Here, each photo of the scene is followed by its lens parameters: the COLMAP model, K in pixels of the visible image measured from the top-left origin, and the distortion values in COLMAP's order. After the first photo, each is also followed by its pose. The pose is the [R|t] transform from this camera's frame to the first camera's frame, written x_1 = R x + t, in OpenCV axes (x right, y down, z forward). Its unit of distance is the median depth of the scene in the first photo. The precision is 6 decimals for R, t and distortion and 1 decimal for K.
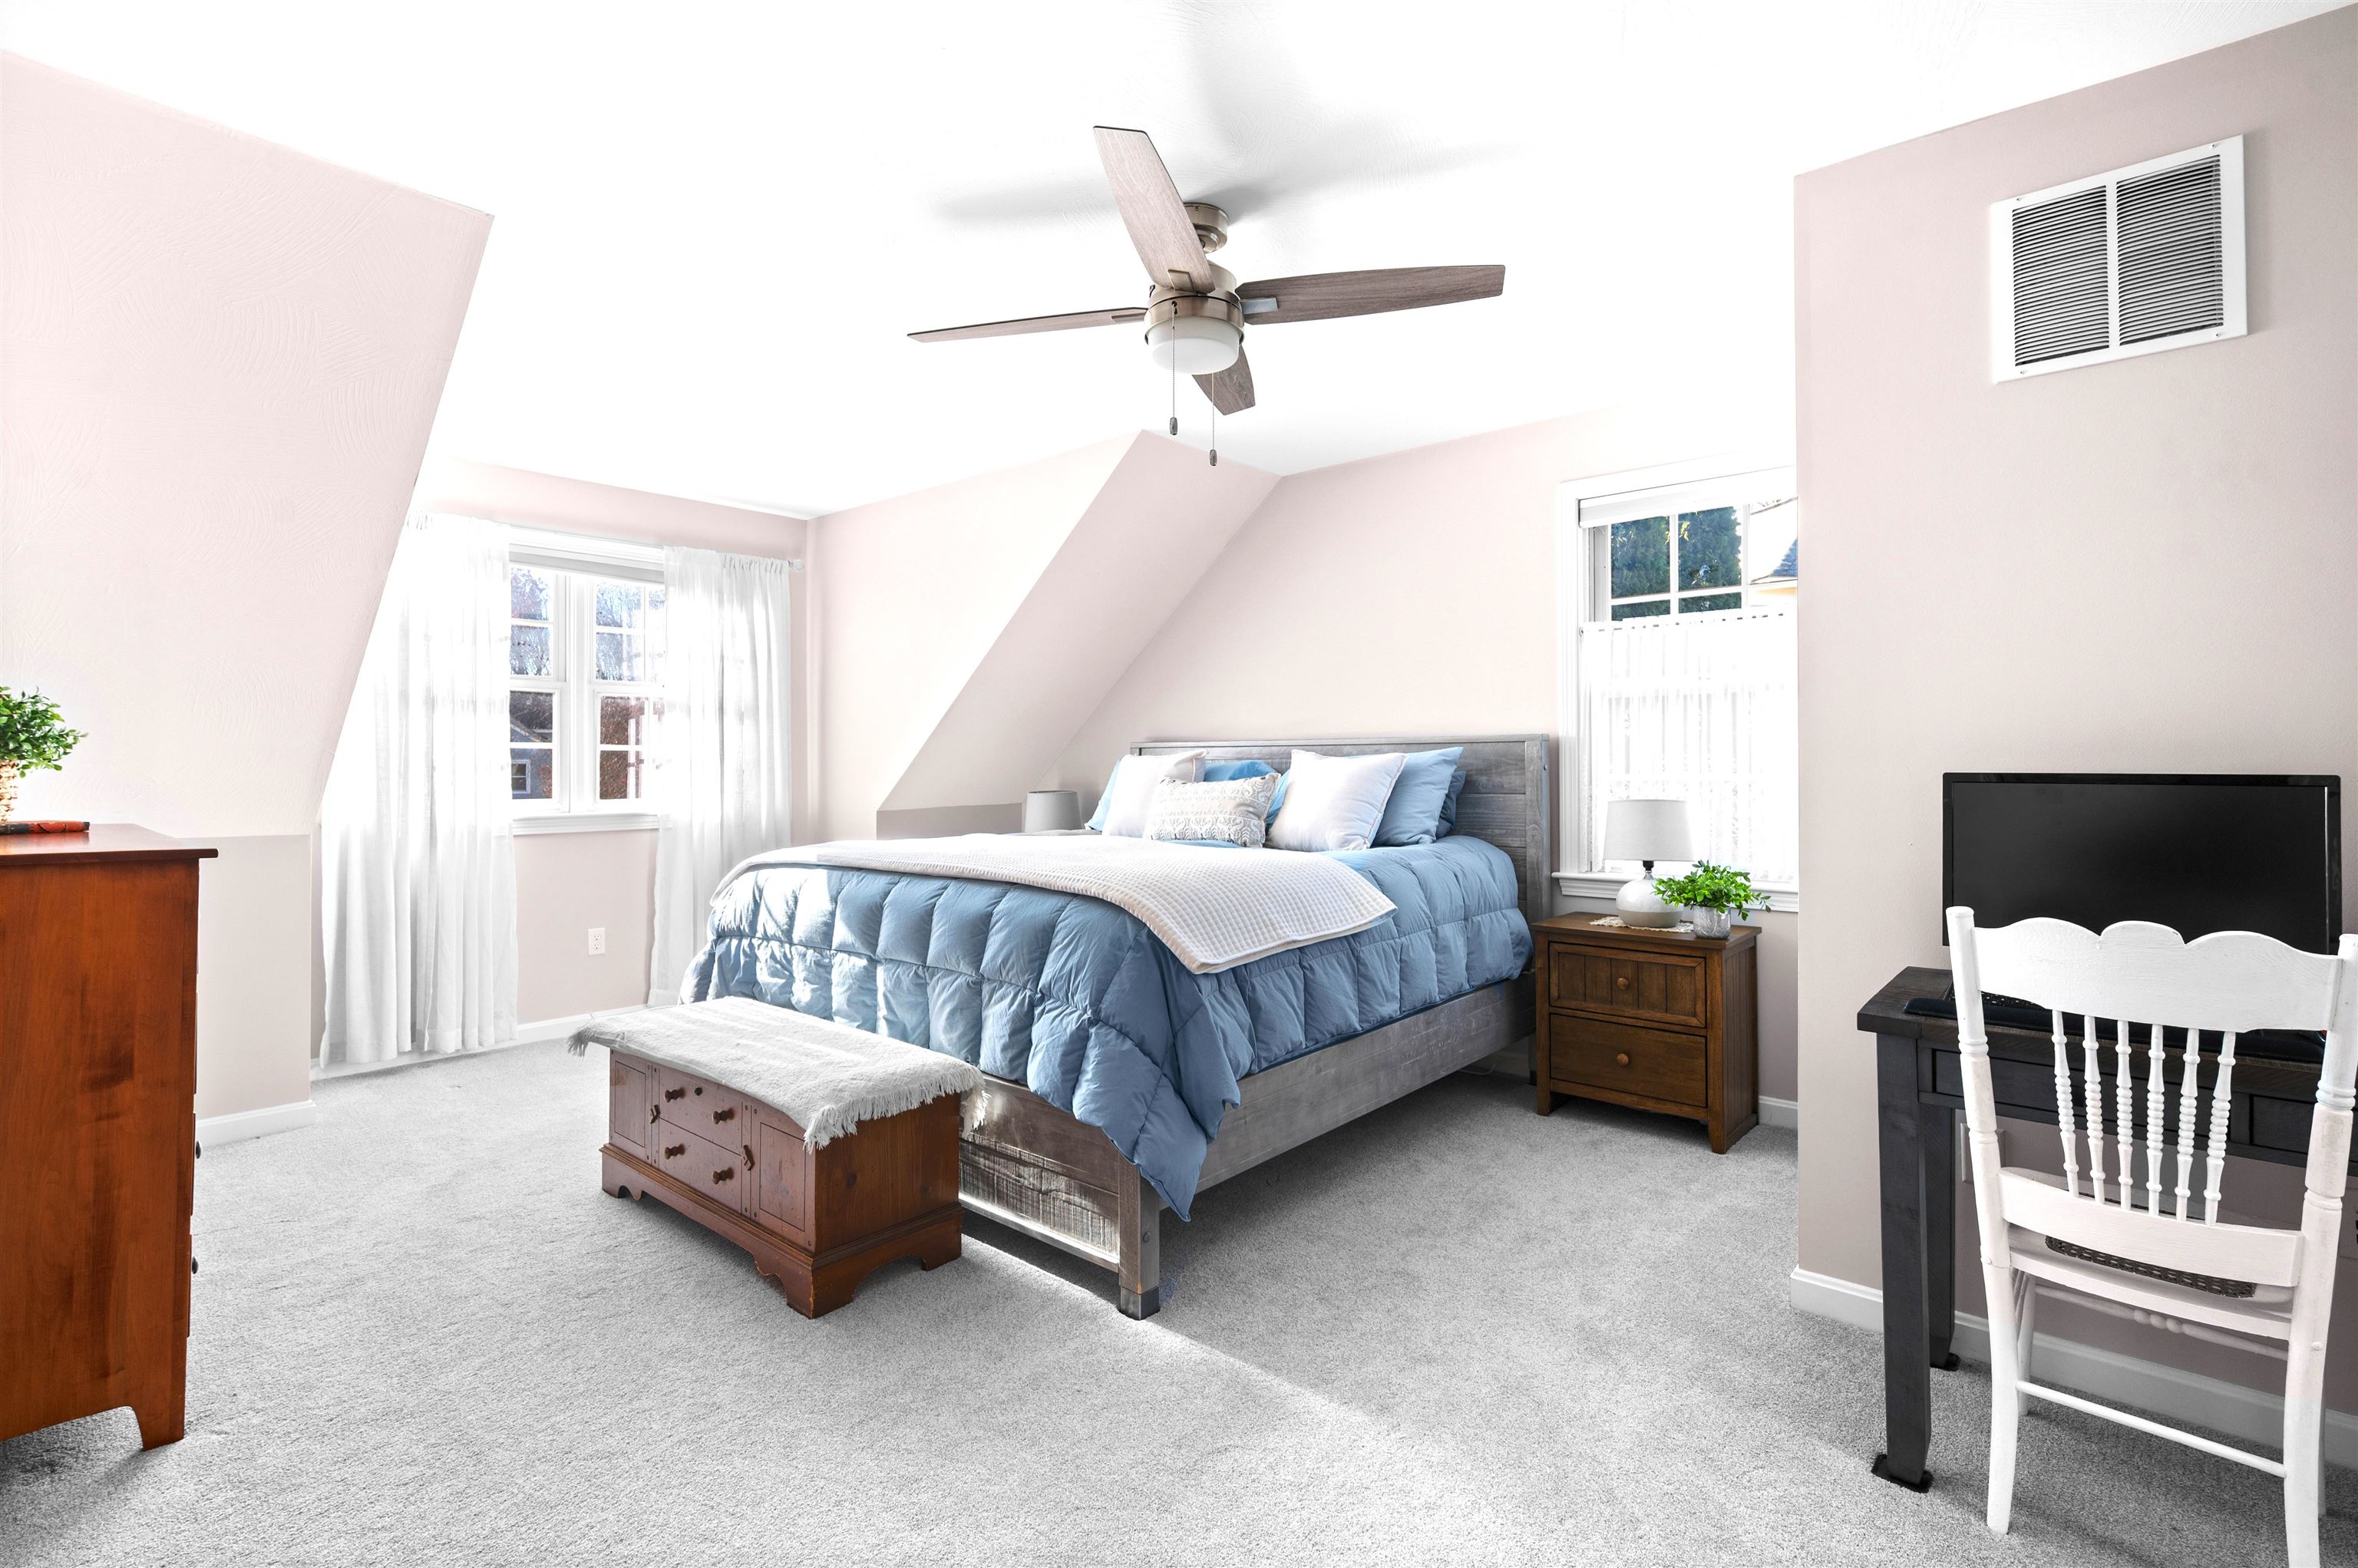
lens RADIAL K [[1087.8, 0, 1184.5], [0, 1087.8, 769.6], [0, 0, 1]] dist [0.005379, 0.000053]
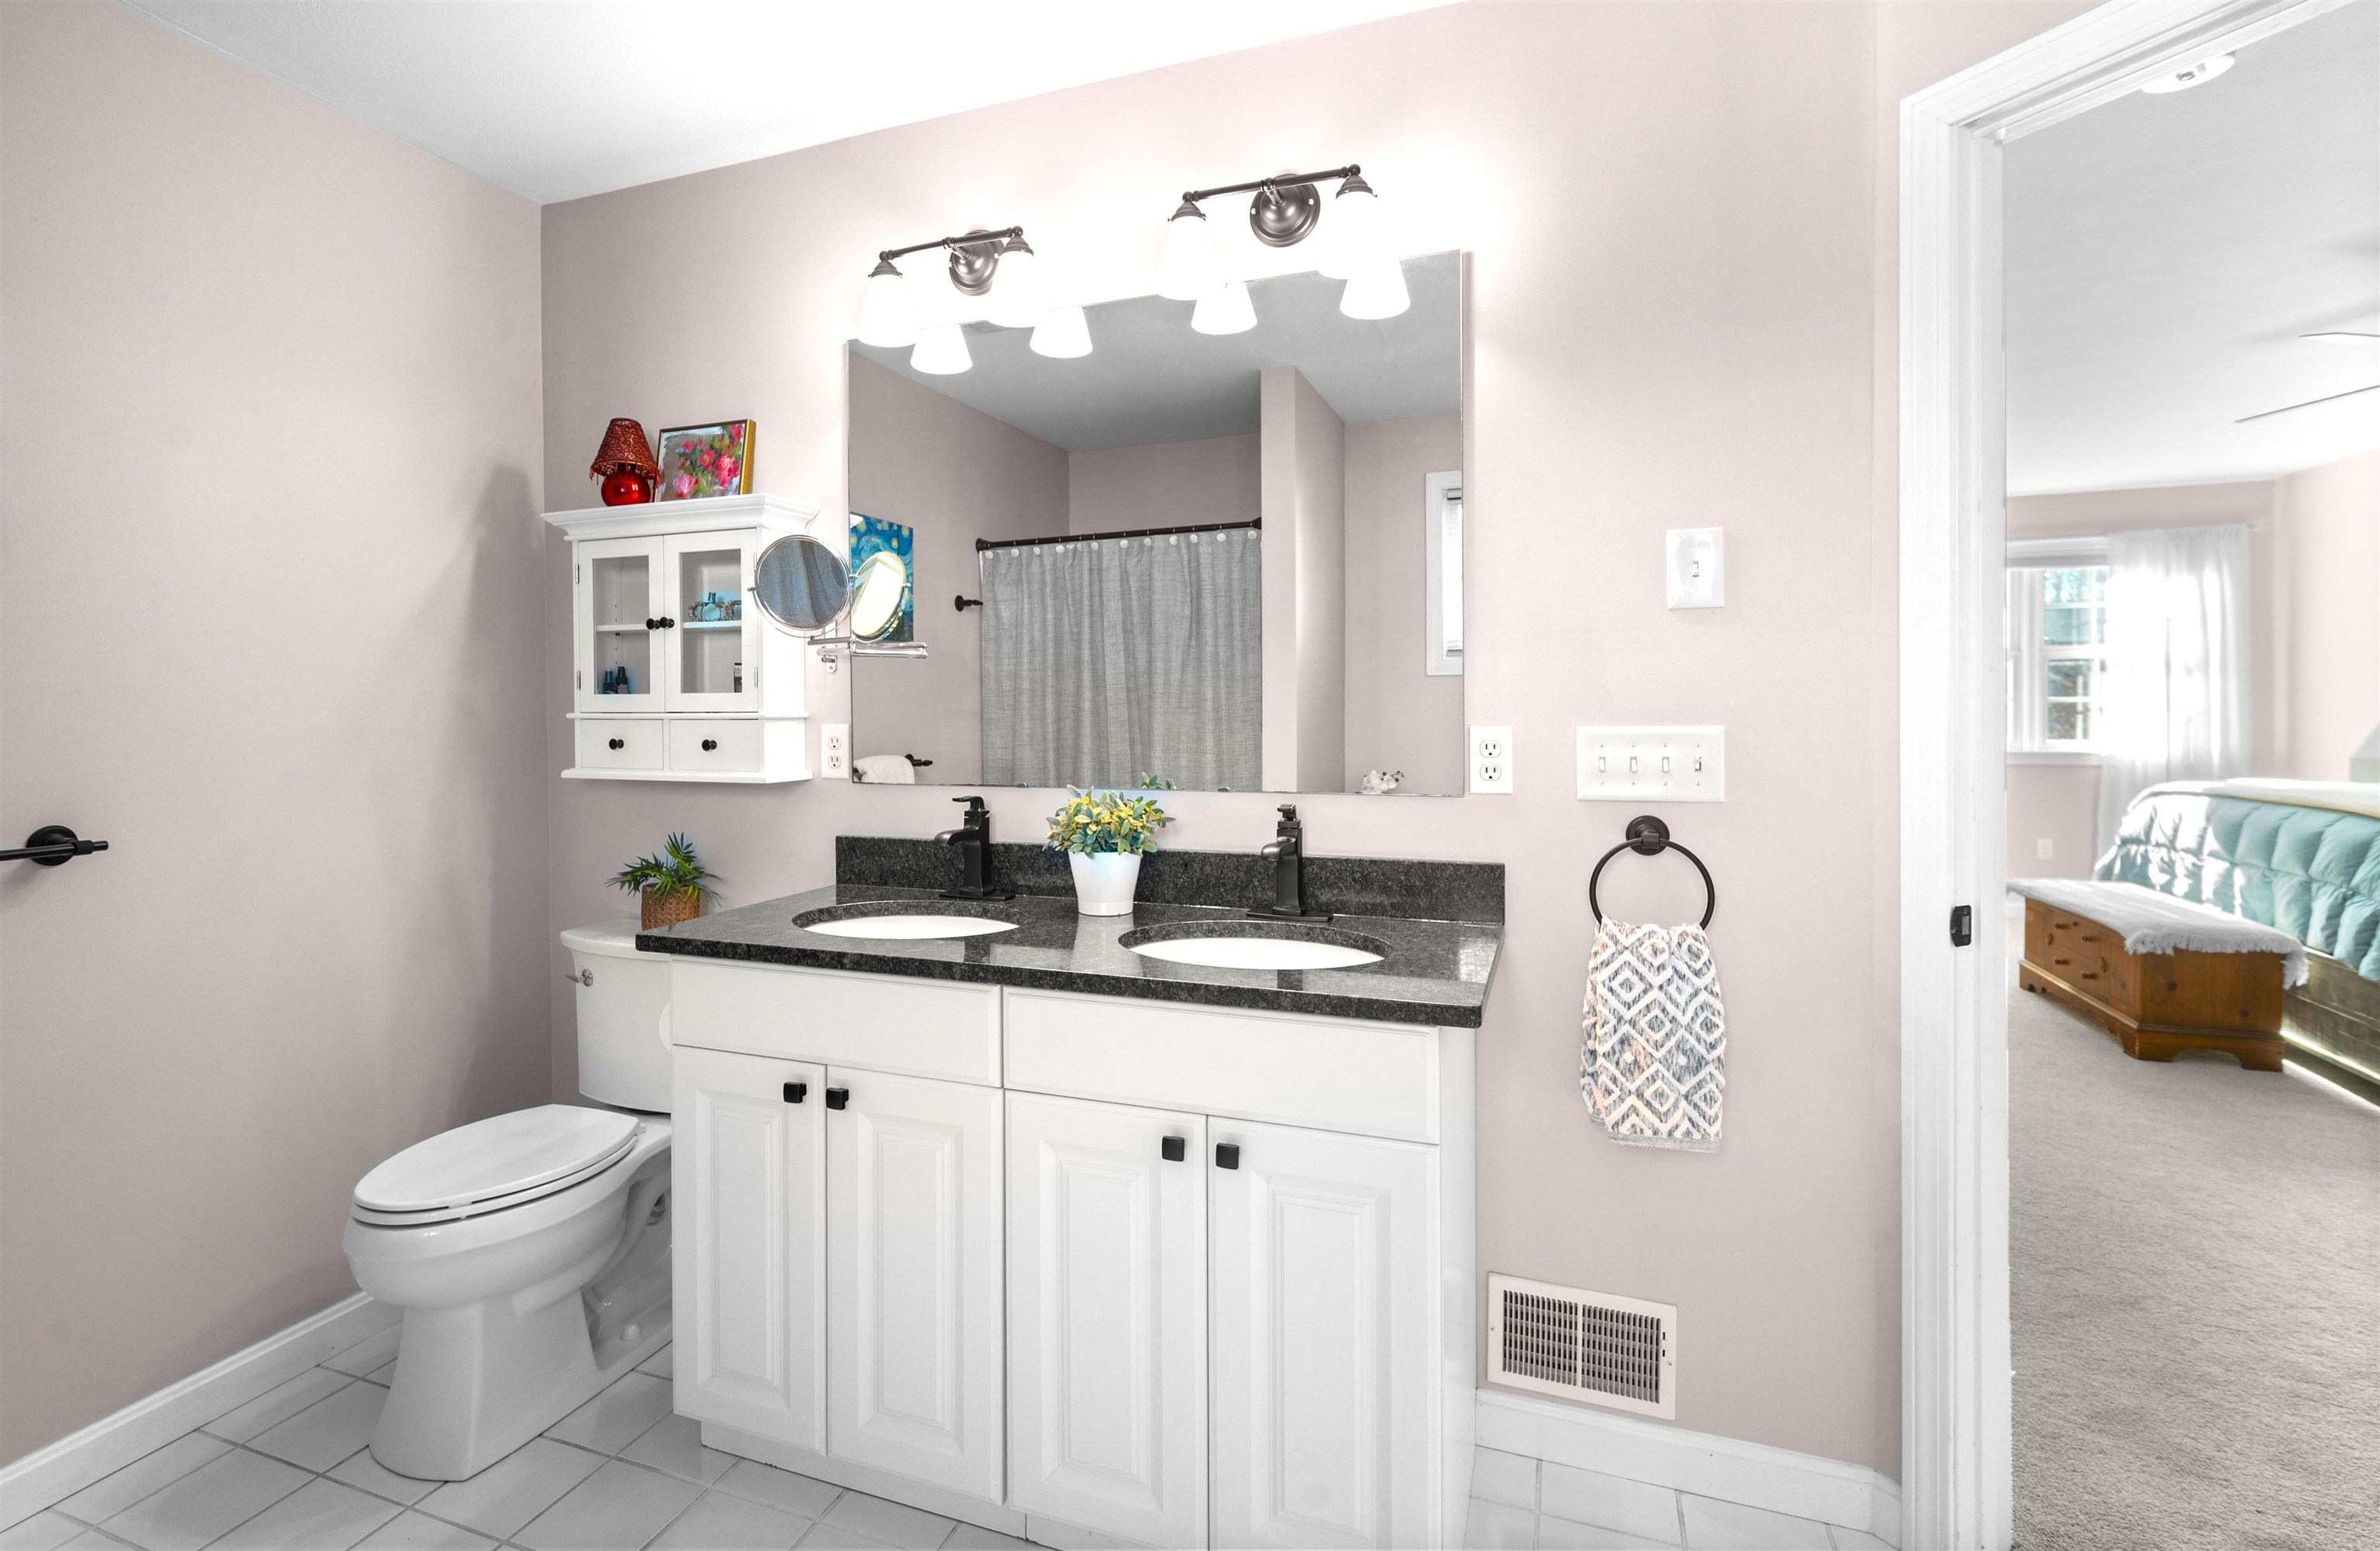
lens RADIAL K [[1095.4, 0, 1183.6], [0, 1095.4, 713.9], [0, 0, 1]] dist [0.001526, 0.000315]
pose [[0.356635, 0.003023, -0.934239, 0.509494], [0.001896, 0.999990, 0.003960, -0.017995], [0.934242, -0.003184, 0.356626, -0.685823]]
